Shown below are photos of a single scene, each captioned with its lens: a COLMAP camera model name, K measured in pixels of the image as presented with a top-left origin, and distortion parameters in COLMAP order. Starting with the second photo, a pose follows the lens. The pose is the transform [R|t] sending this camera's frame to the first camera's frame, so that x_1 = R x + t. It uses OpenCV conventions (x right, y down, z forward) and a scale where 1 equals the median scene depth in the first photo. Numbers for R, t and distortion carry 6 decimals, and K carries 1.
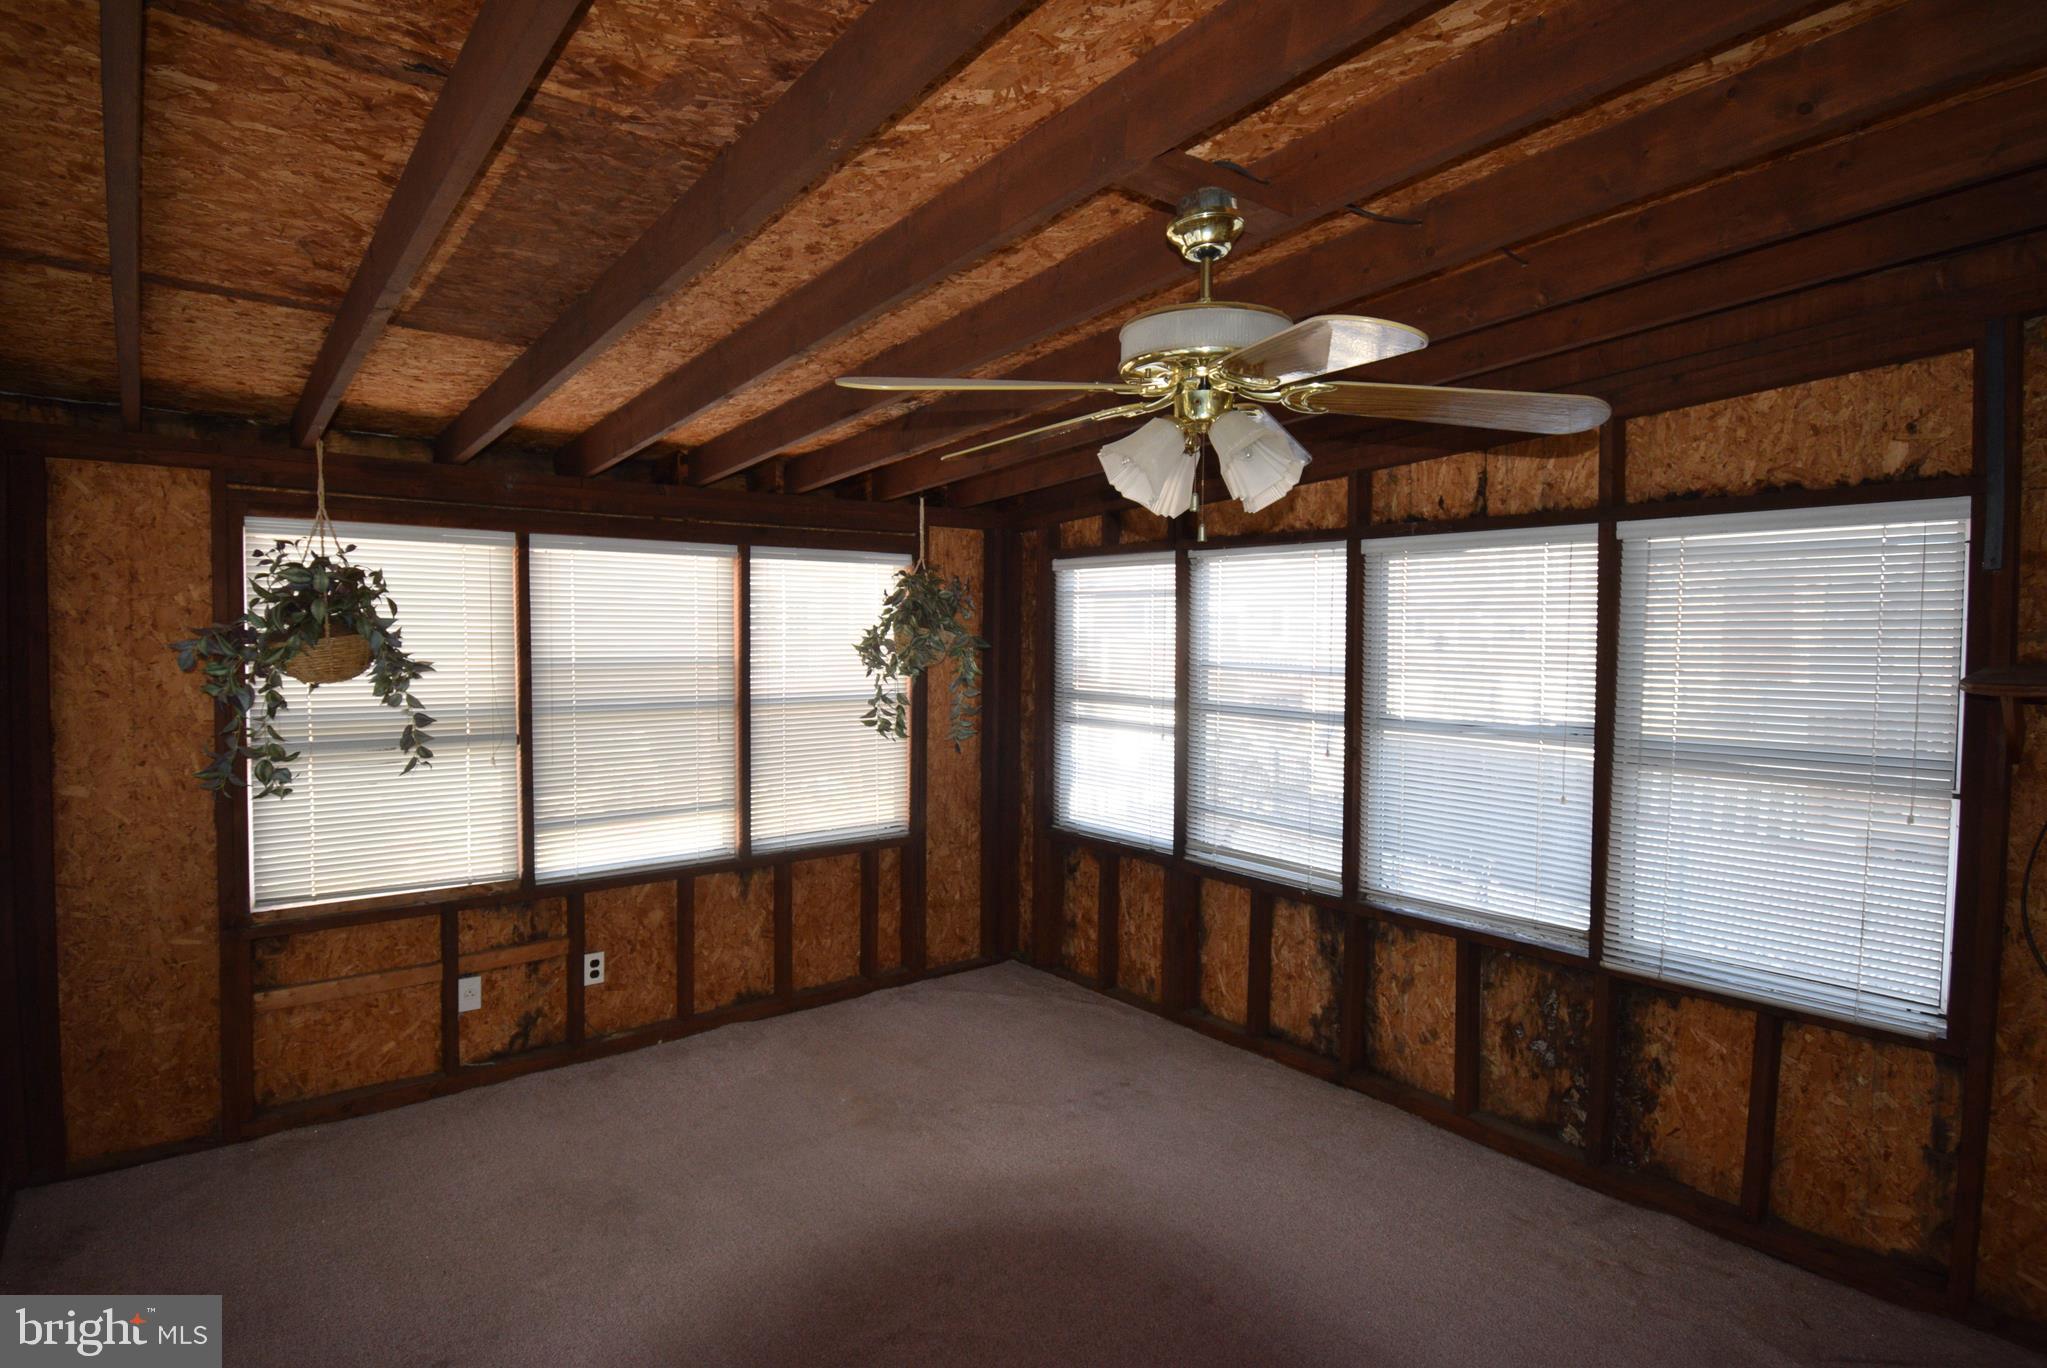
lens RADIAL K [[1069.3, 0, 1023.5], [0, 1069.3, 684.0], [0, 0, 1]] dist [0.020783, -0.031216]
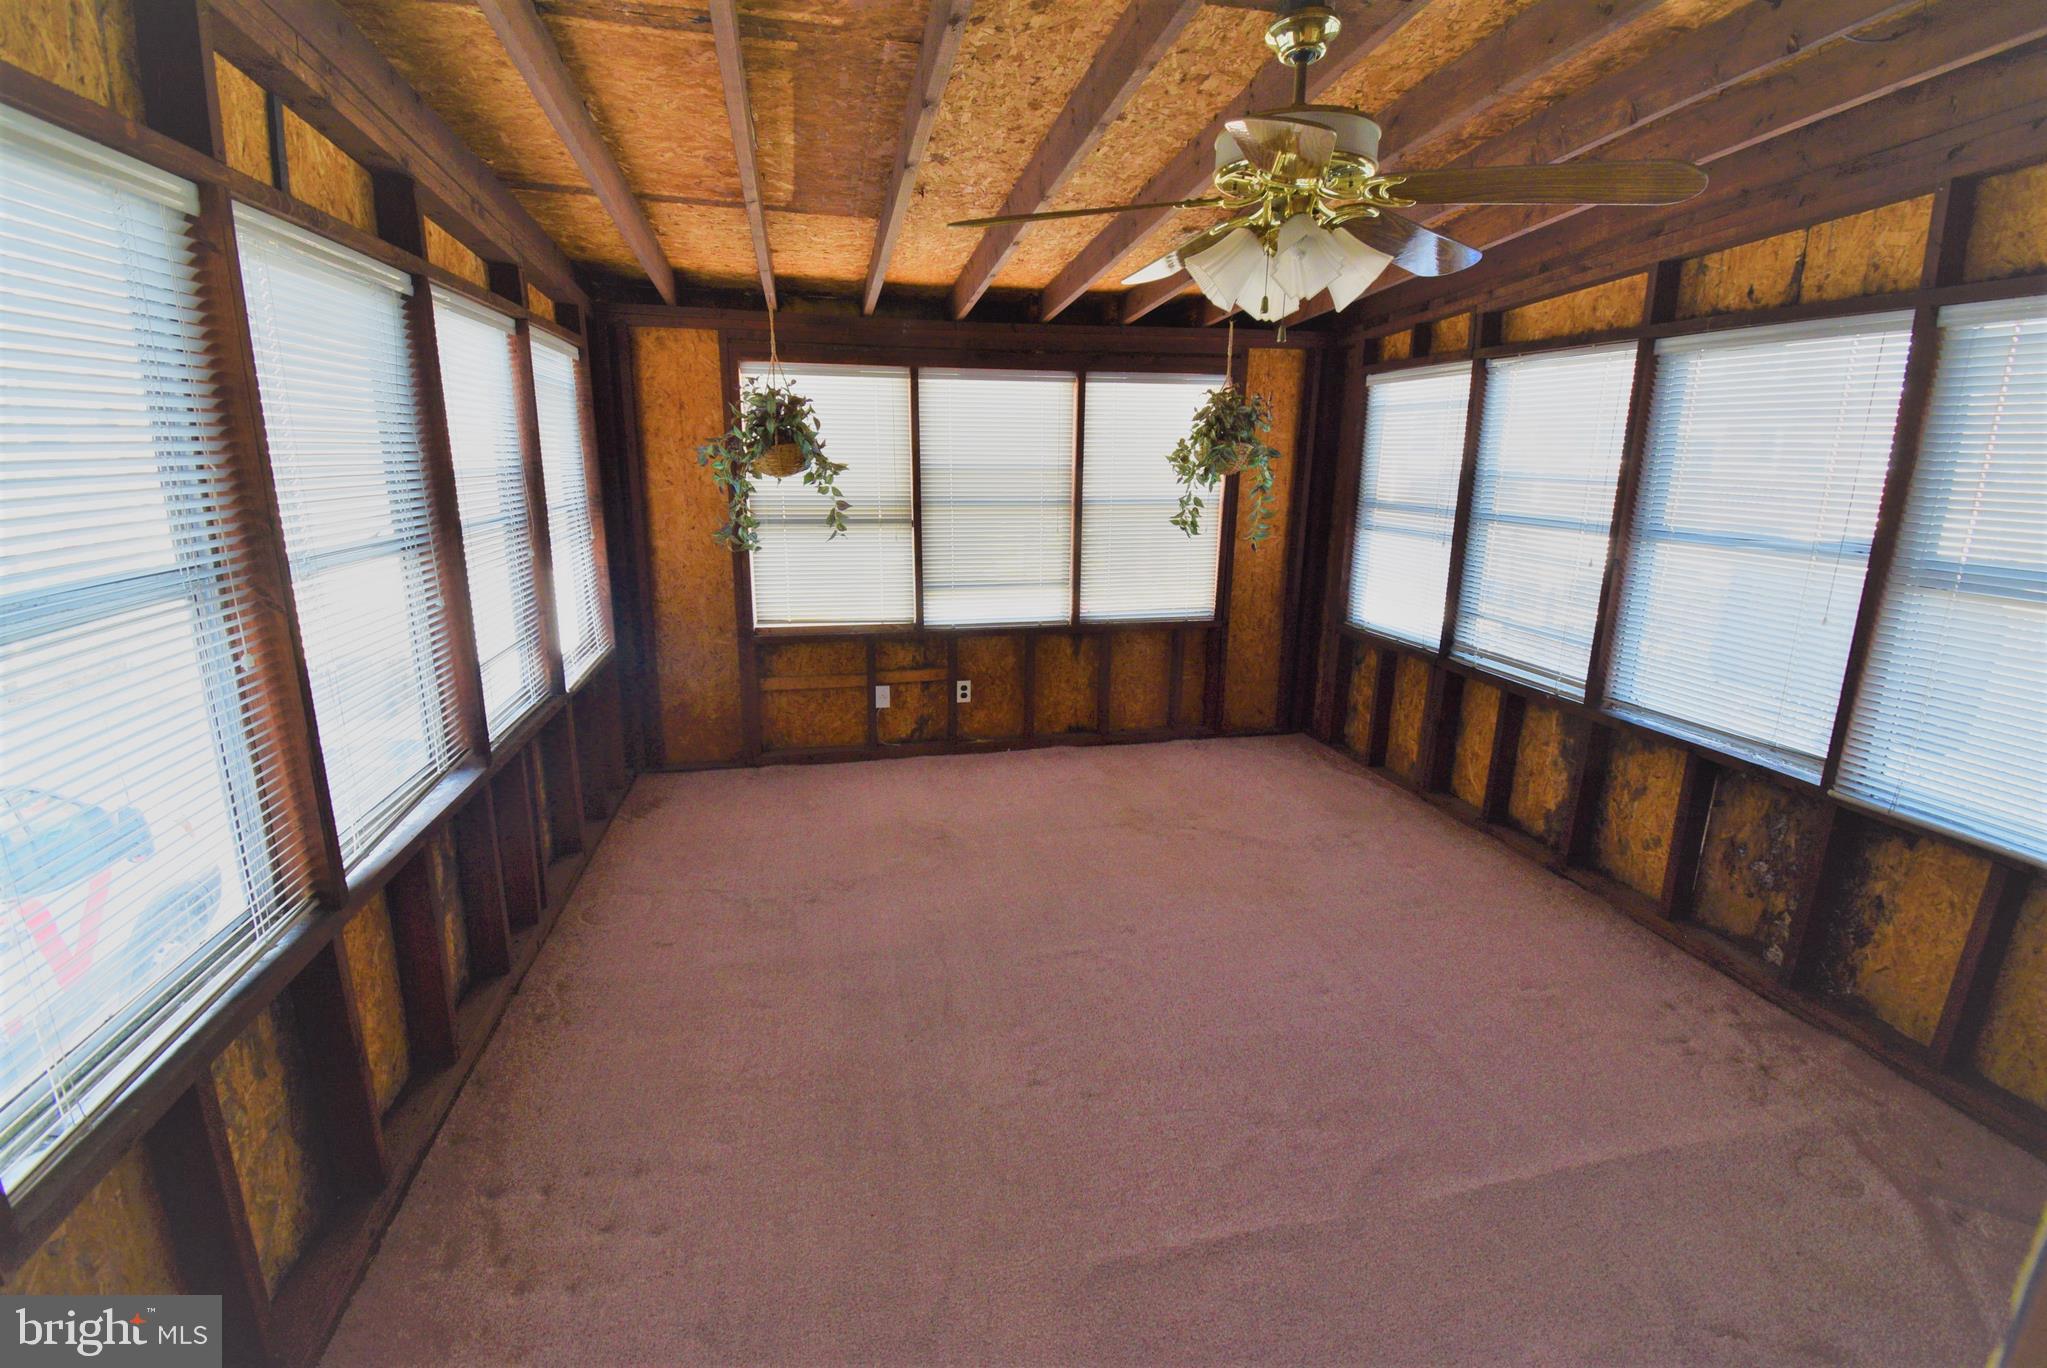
lens RADIAL K [[913.8, 0, 1032.7], [0, 913.8, 690.7], [0, 0, 1]] dist [0.013014, -0.022570]
pose [[0.896092, 0.110748, -0.429830, 0.208063], [-0.023652, 0.978911, 0.202912, 0.020182], [0.443237, -0.171661, 0.879814, -0.014241]]
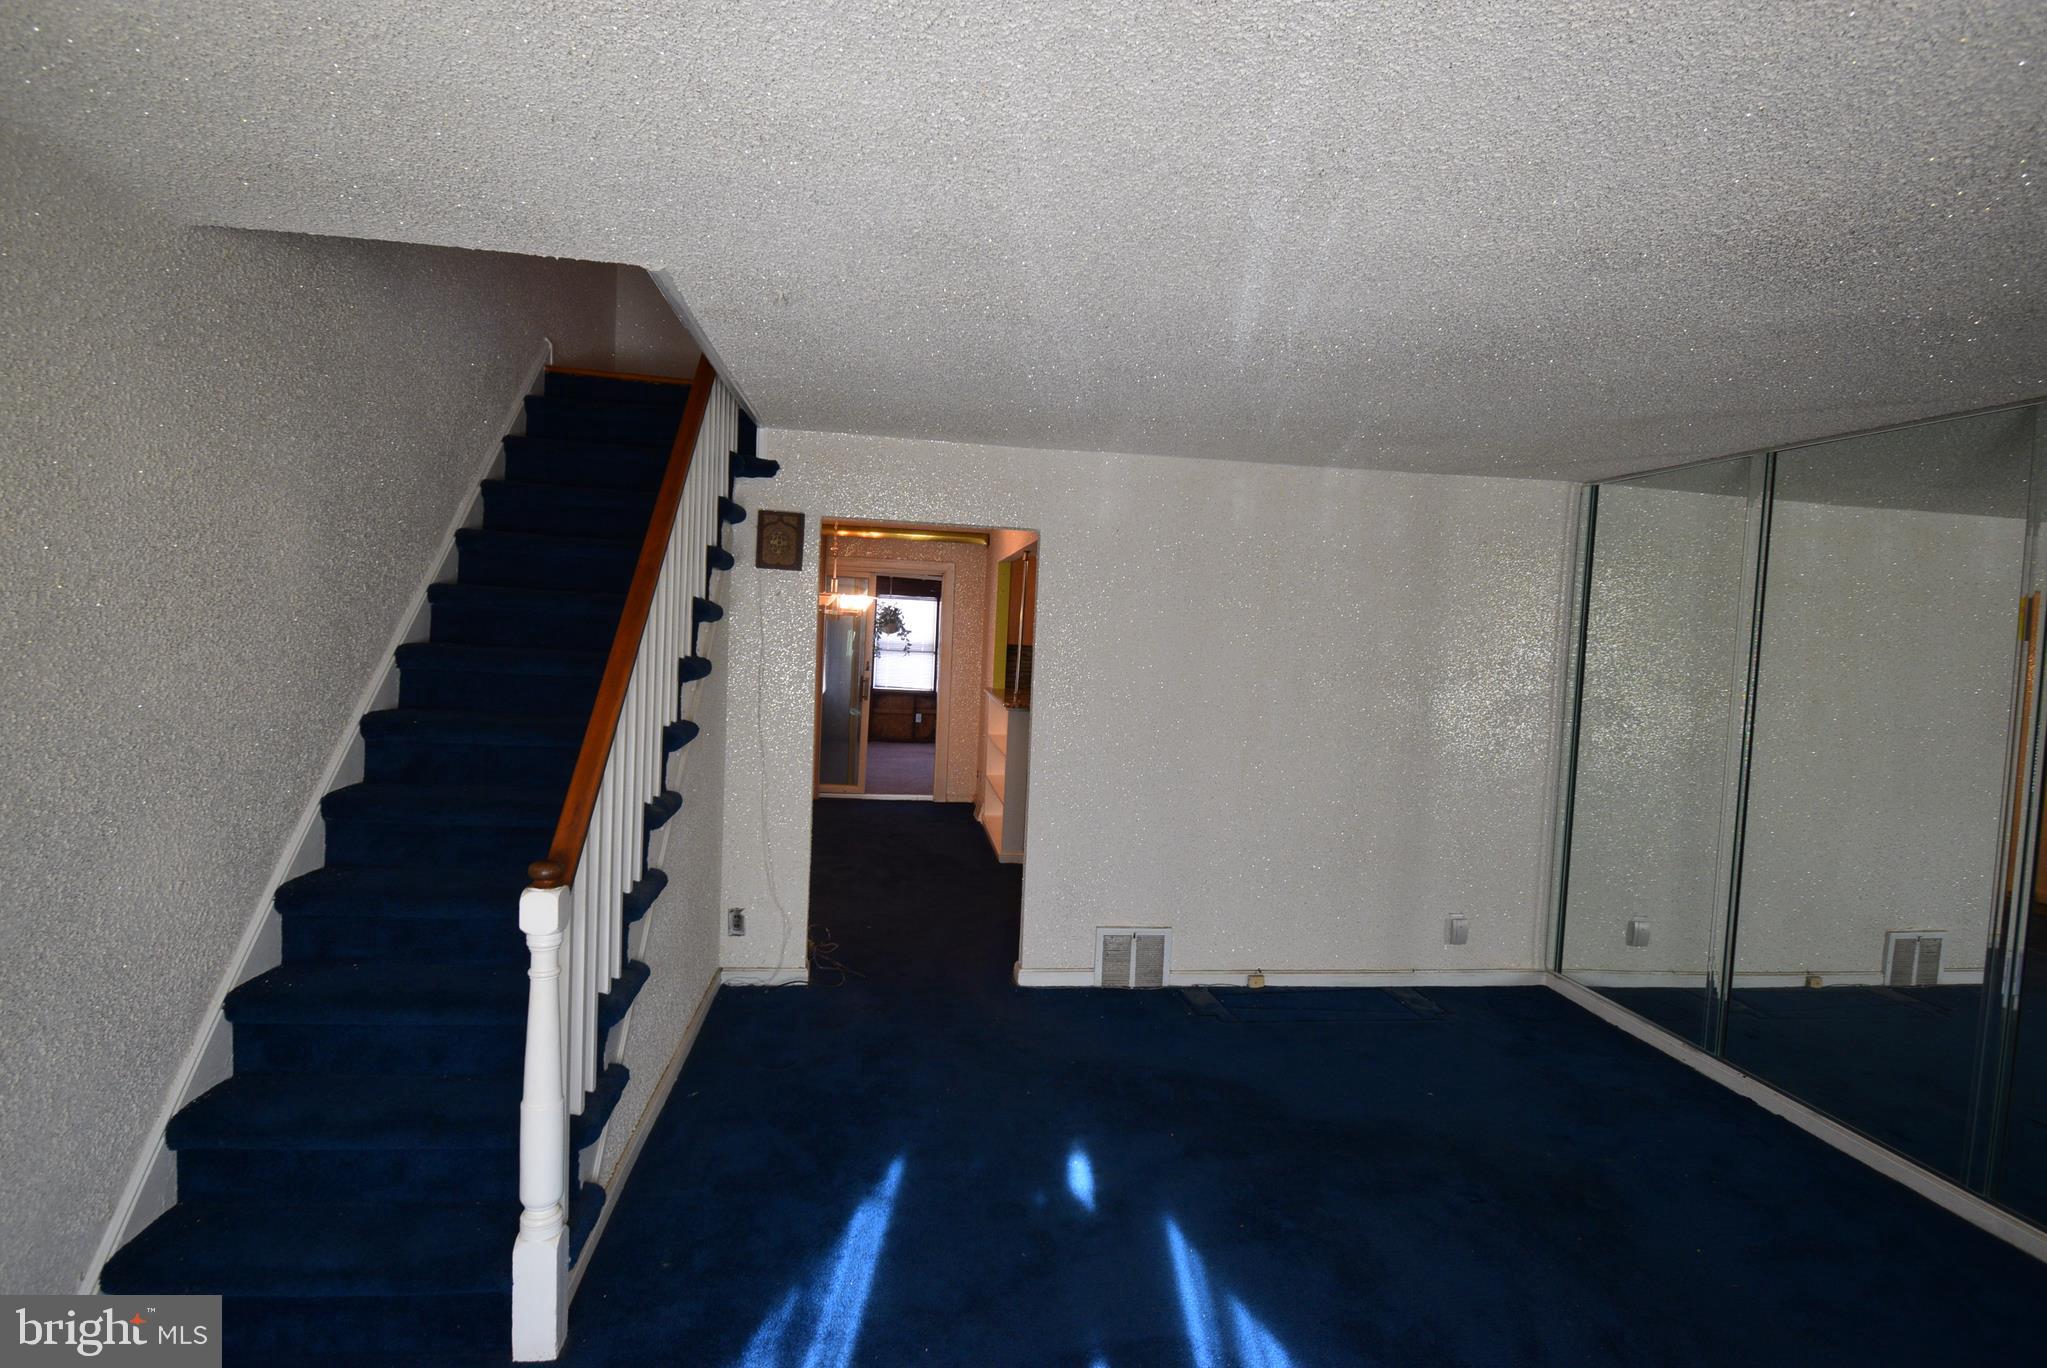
lens RADIAL K [[1069.3, 0, 1023.5], [0, 1069.3, 684.0], [0, 0, 1]] dist [0.020783, -0.031216]
pose [[0.842822, 0.059003, -0.534948, 1.836014], [-0.064764, 0.997868, 0.008025, 0.111431], [0.534281, 0.027881, 0.844847, -2.032050]]
